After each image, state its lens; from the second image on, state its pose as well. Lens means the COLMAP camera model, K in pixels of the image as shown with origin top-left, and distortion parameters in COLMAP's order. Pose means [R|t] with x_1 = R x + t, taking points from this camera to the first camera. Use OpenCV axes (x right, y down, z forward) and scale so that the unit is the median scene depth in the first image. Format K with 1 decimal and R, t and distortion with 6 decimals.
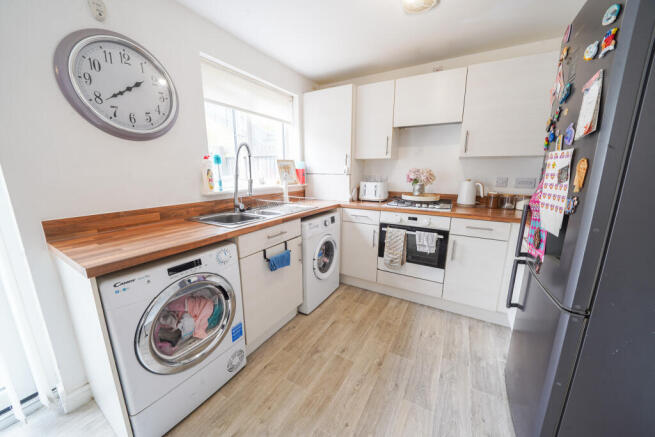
lens RADIAL K [[227.5, 0, 327.5], [0, 227.5, 218.5], [0, 0, 1]] dist [-0.020144, 0.000074]
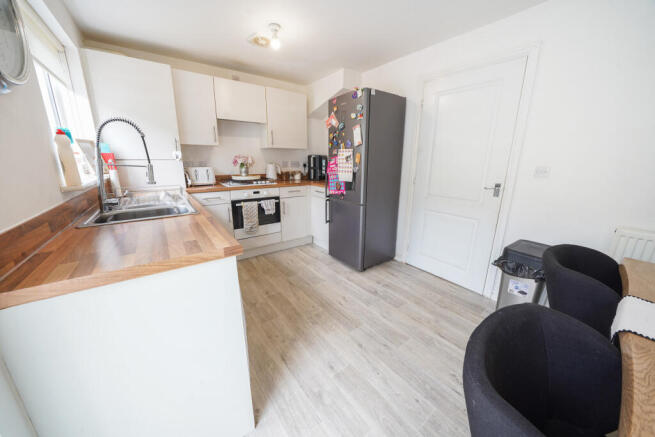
lens RADIAL K [[227.5, 0, 327.5], [0, 227.5, 218.5], [0, 0, 1]] dist [-0.020144, 0.000074]
pose [[0.393147, -0.228398, 0.890657, -0.683500], [0.179164, 0.969120, 0.169433, -0.002125], [-0.901851, 0.092961, 0.421927, 0.058051]]
